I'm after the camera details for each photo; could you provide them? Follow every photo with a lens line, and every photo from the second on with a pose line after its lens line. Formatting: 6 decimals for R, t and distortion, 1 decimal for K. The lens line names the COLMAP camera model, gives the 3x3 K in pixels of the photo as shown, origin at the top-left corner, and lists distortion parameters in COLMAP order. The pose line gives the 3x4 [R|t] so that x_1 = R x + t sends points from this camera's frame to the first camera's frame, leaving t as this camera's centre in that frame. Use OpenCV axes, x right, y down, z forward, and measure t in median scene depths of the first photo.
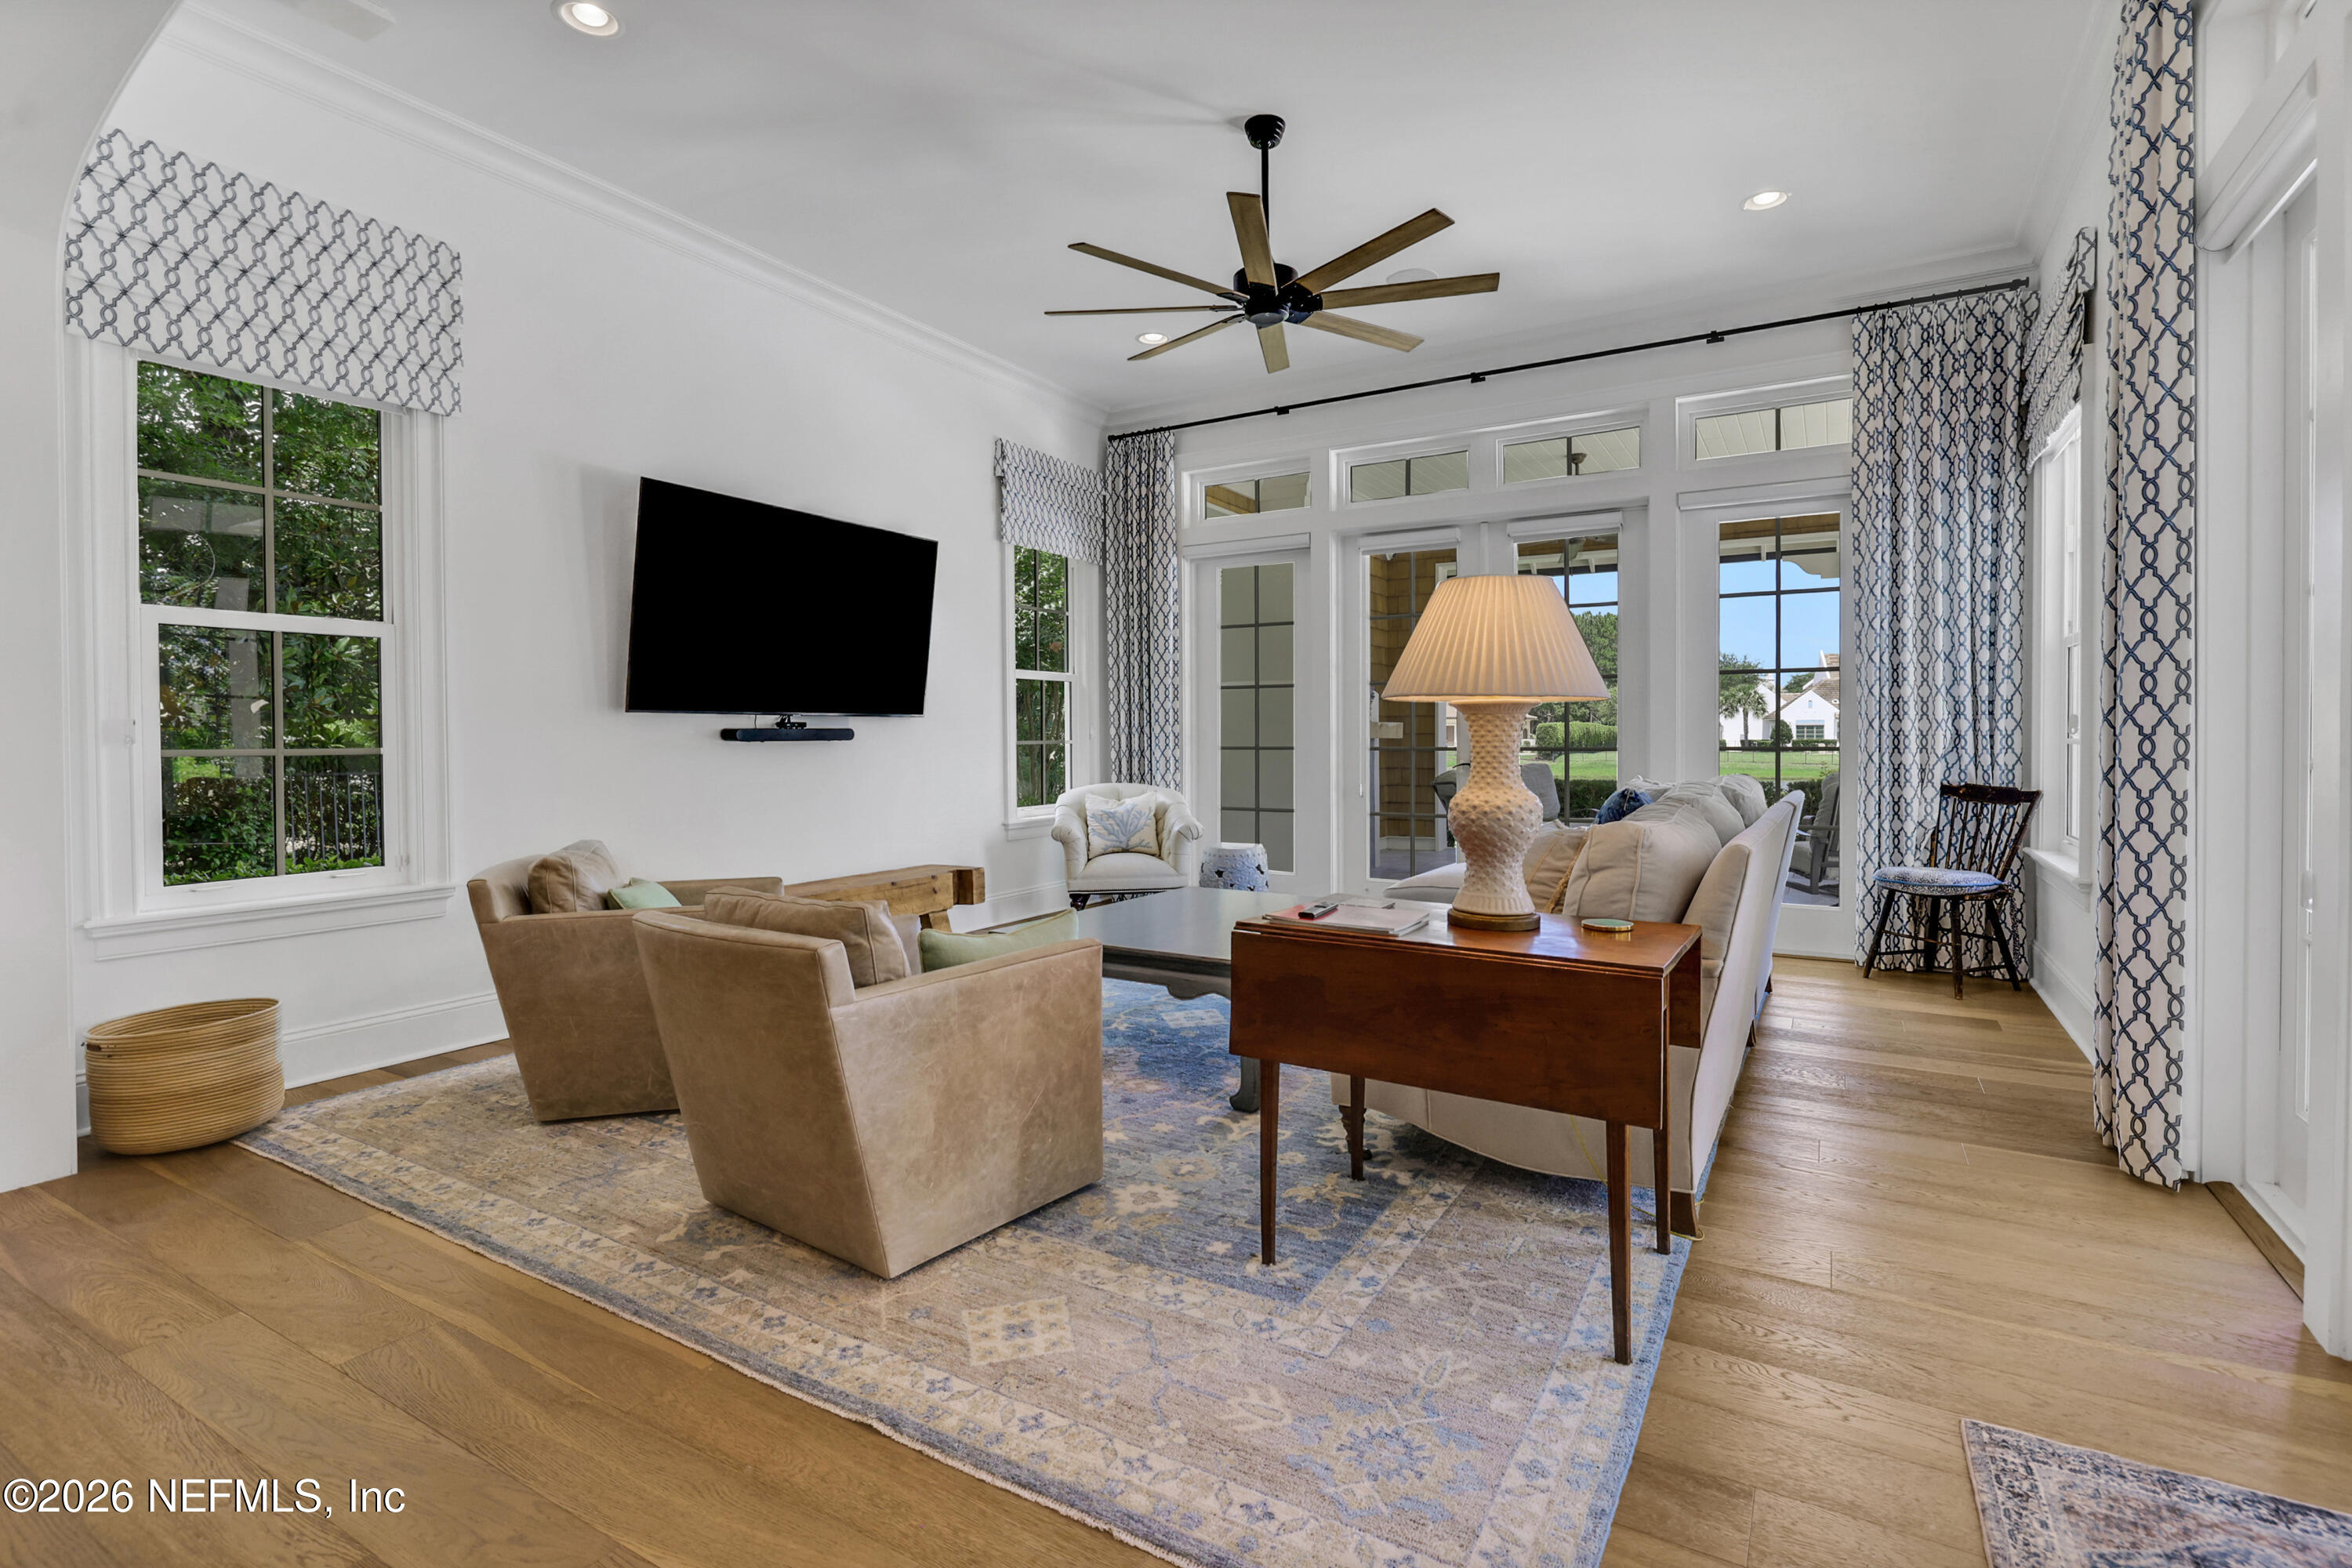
lens RADIAL K [[1059.7, 0, 1218.8], [0, 1059.7, 748.1], [0, 0, 1]] dist [-0.005089, 0.004982]
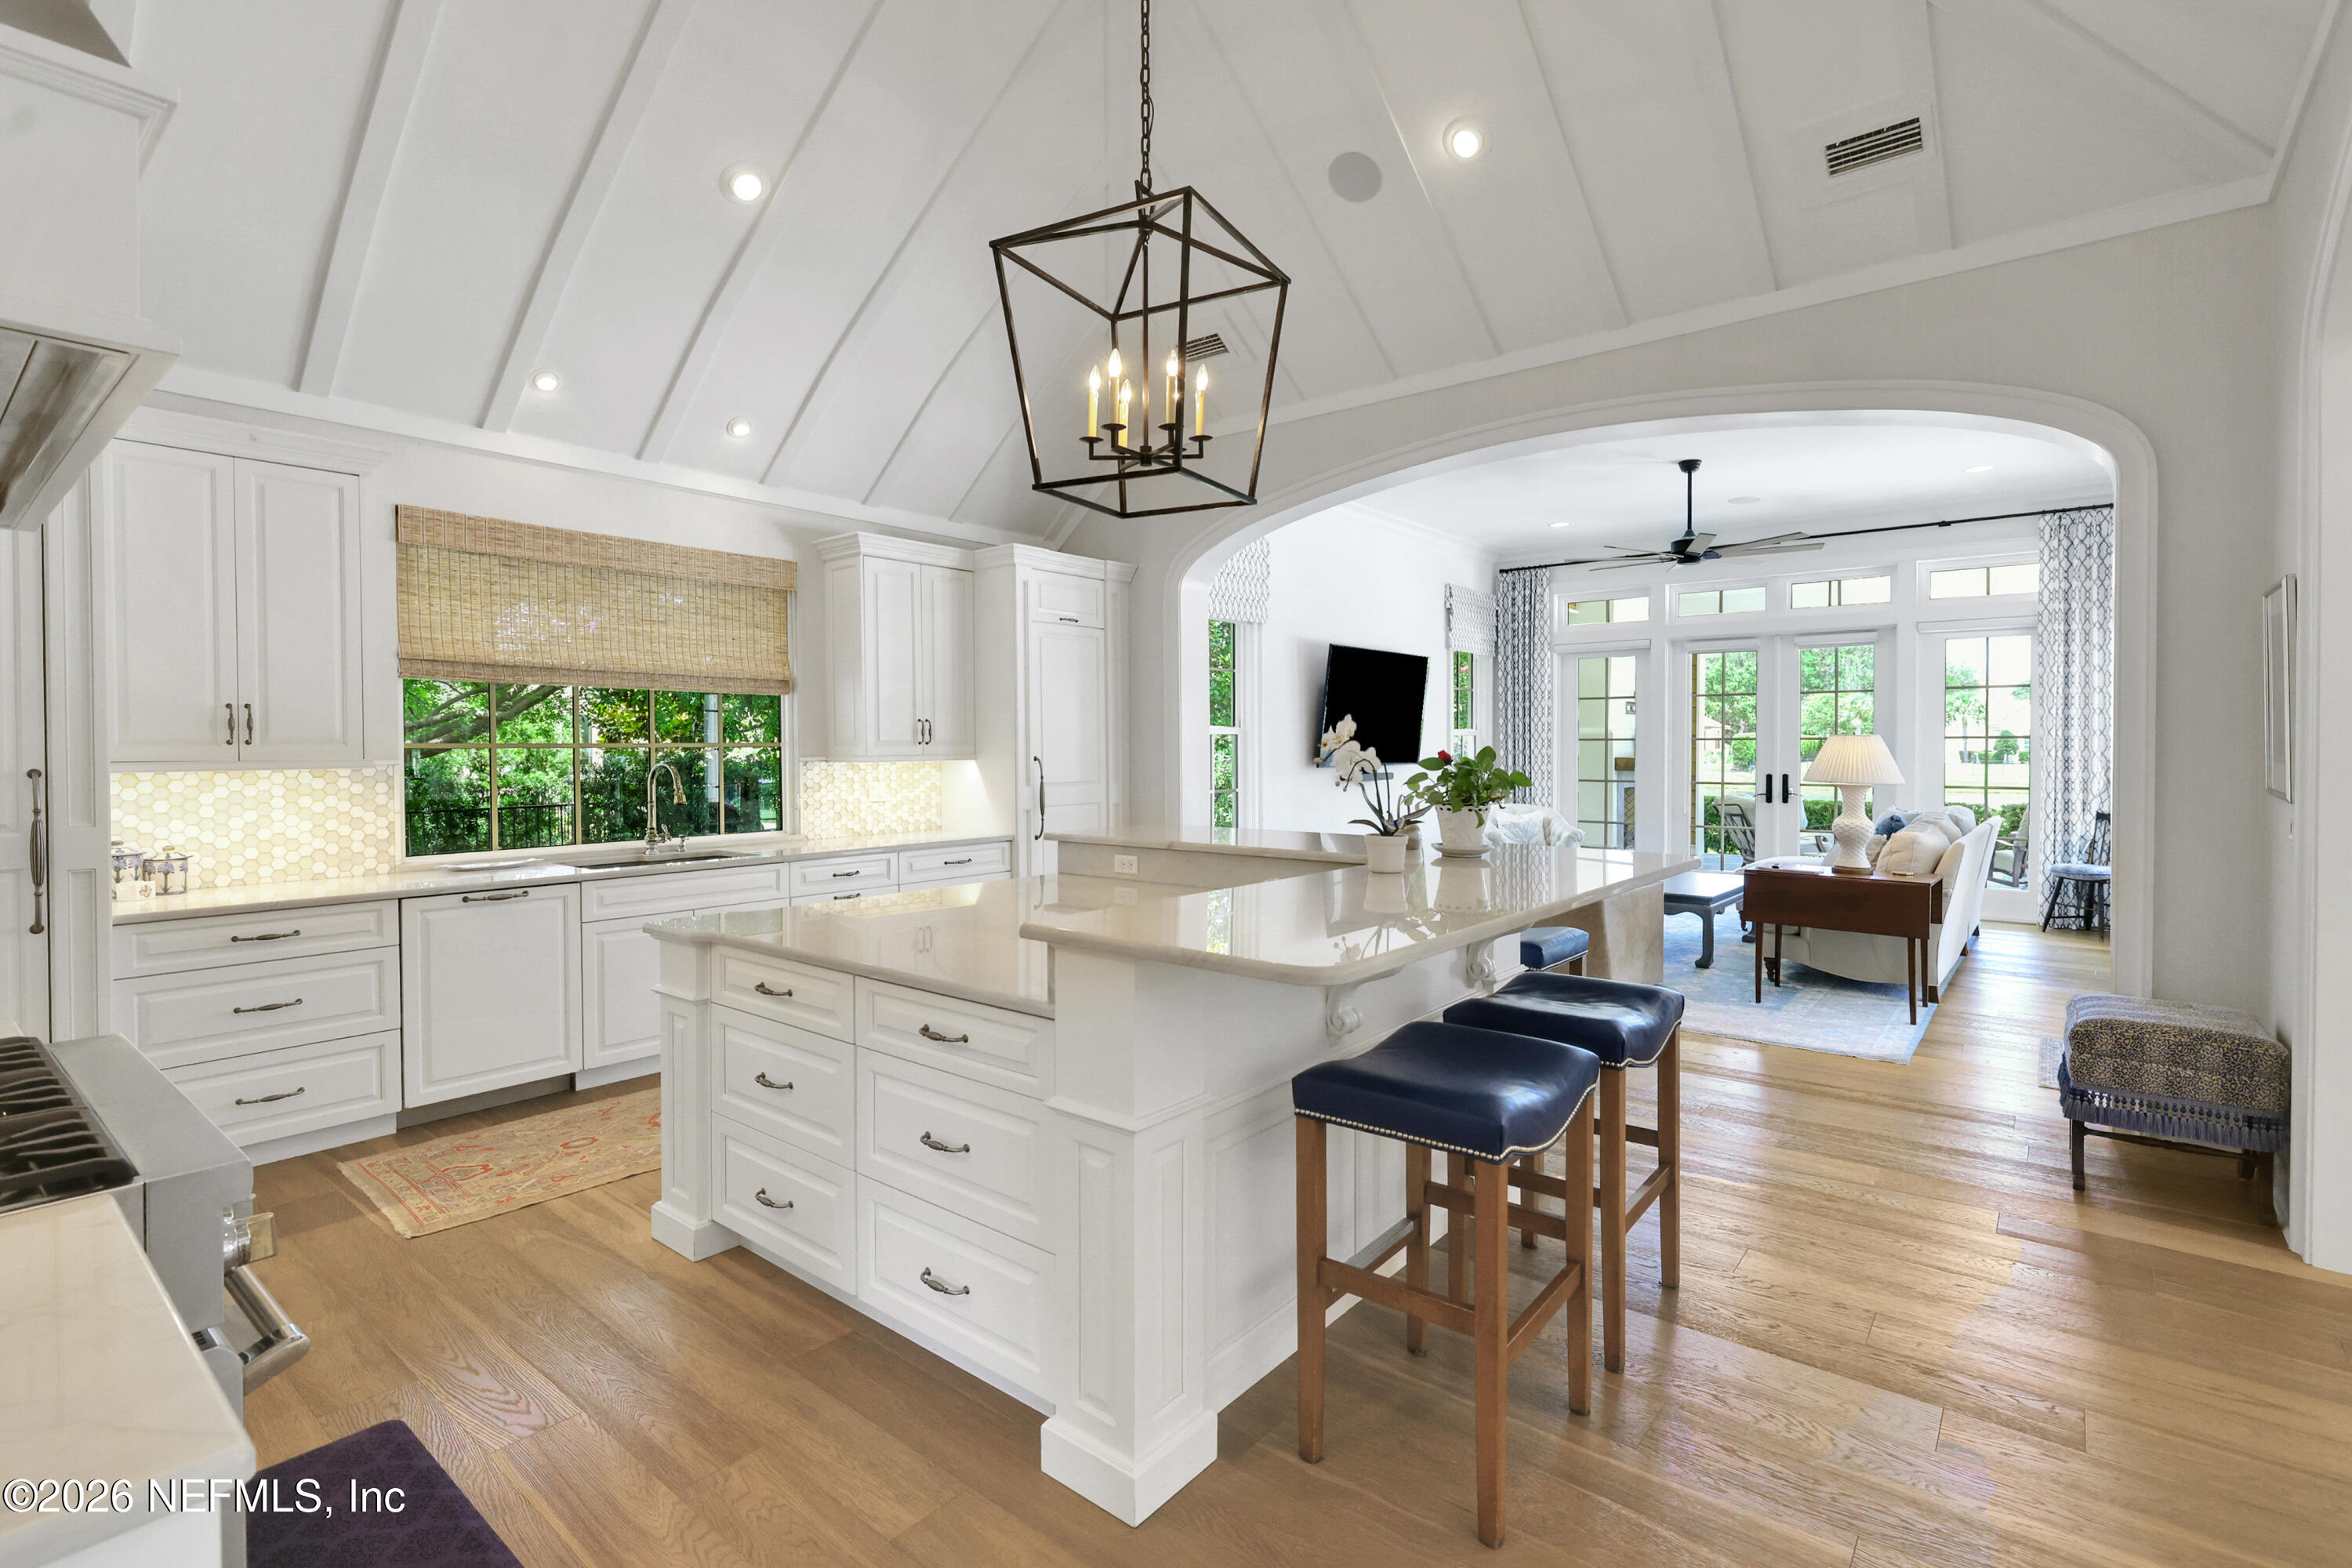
lens RADIAL K [[1119.5, 0, 1223.3], [0, 1119.5, 756.5], [0, 0, 1]] dist [0.020527, -0.002493]
pose [[0.992828, 0.004121, -0.119478, -0.420447], [-0.004017, 0.999991, 0.001110, -0.046819], [0.119482, -0.000622, 0.992836, -0.849729]]
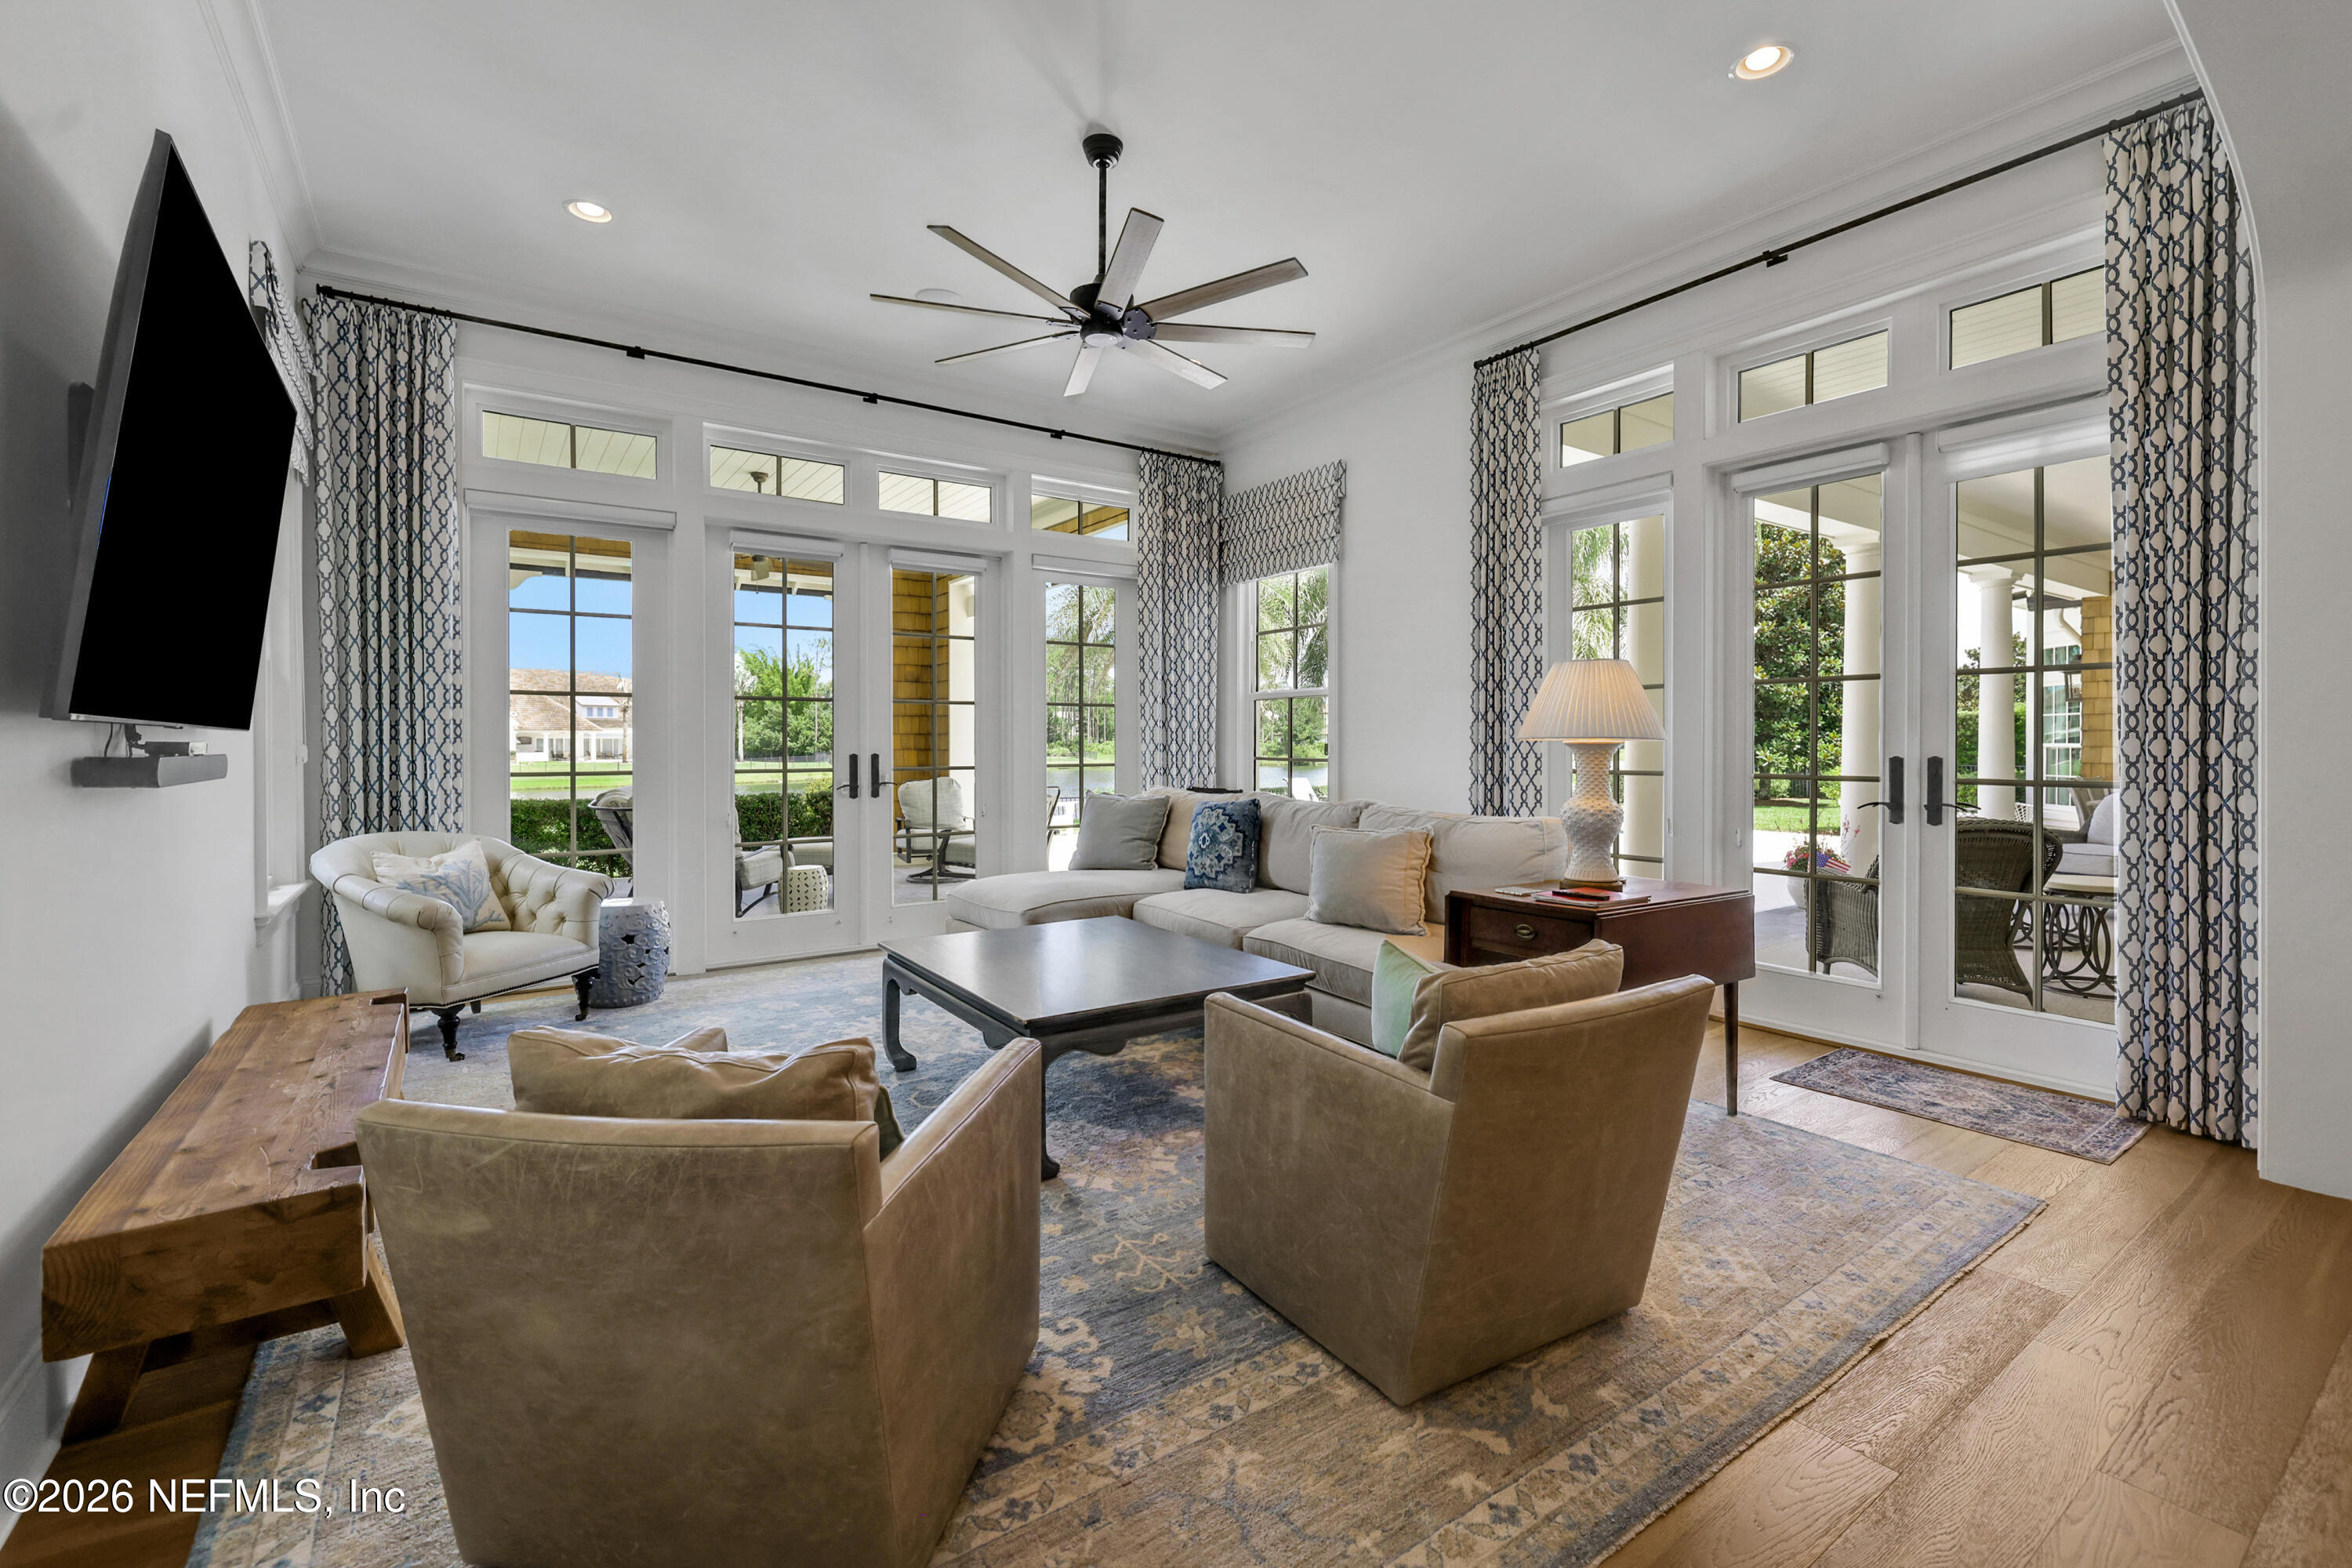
lens RADIAL K [[1021.8, 0, 1121.7], [0, 1021.8, 746.0], [0, 0, 1]] dist [0.009396, -0.001769]
pose [[0.448640, -0.000931, 0.893712, -0.620993], [0.011165, 0.999927, -0.004563, -0.017440], [-0.893643, 0.012025, 0.448618, 0.433355]]
